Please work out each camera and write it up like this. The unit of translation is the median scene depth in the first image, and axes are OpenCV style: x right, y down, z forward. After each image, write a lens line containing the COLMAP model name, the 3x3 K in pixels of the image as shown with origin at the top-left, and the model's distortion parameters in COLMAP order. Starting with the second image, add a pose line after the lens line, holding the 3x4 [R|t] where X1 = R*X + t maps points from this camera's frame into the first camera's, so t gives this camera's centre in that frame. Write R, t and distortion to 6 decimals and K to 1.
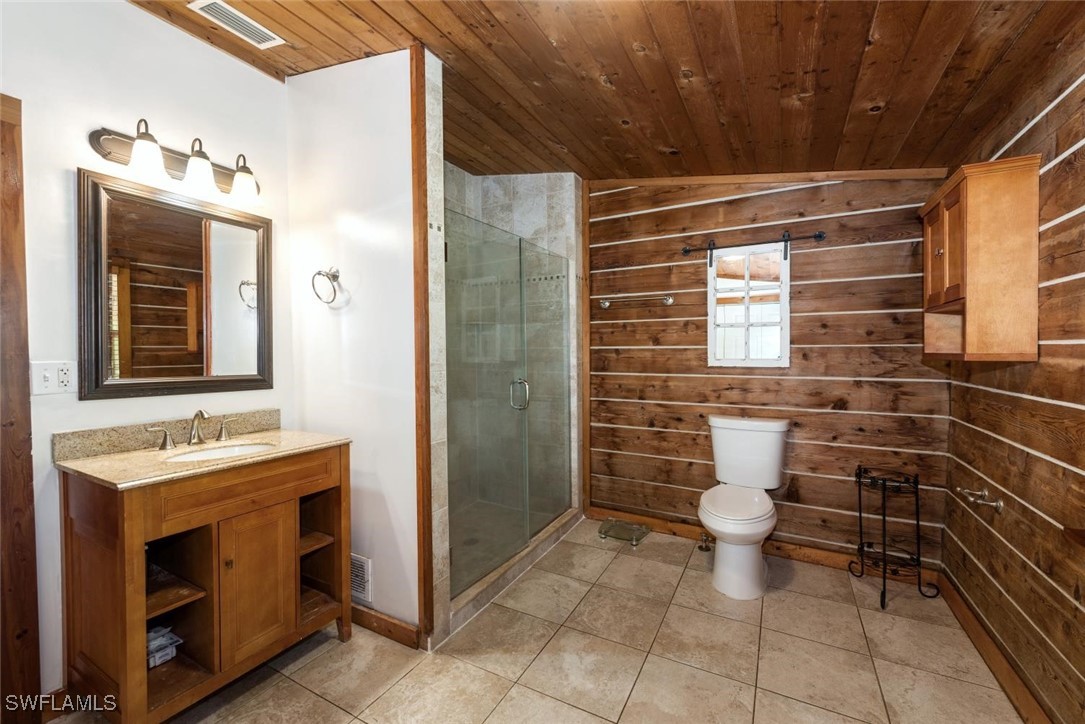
lens RADIAL K [[427.5, 0, 537.5], [0, 427.5, 362.6], [0, 0, 1]] dist [-0.000184, -0.000380]
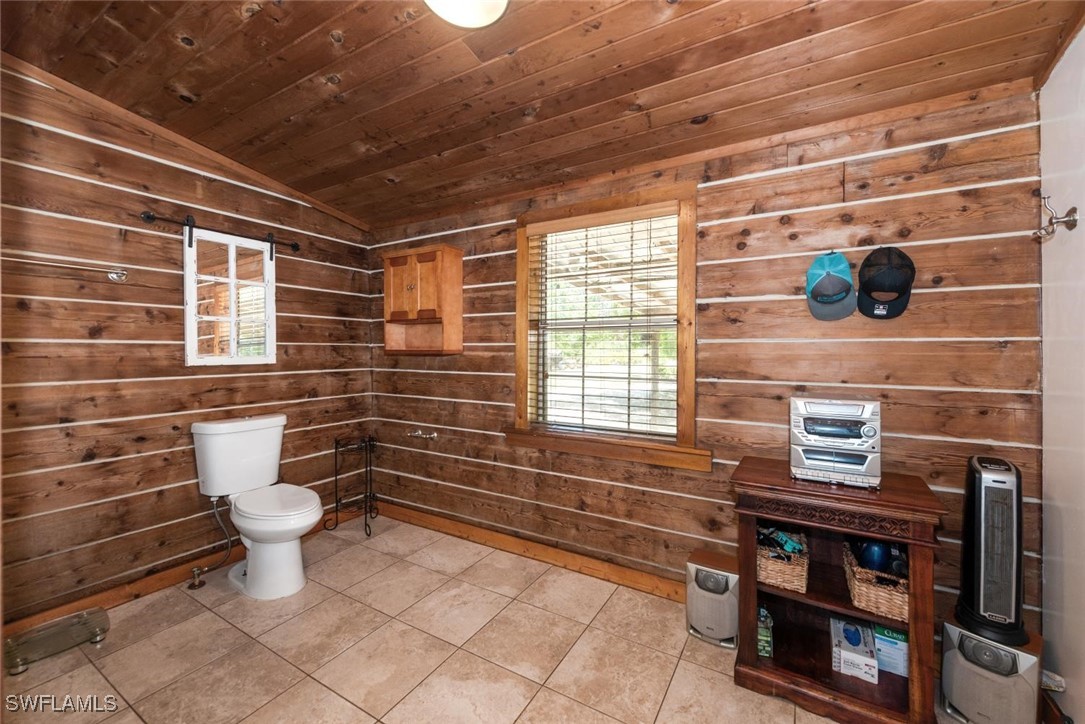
lens RADIAL K [[427.5, 0, 538.4], [0, 427.5, 352.8], [0, 0, 1]] dist [-0.000184, -0.000380]
pose [[0.047776, -0.003678, 0.998851, -0.431458], [0.025504, 0.999672, 0.002461, -0.001610], [-0.998532, 0.025357, 0.047854, 0.306146]]
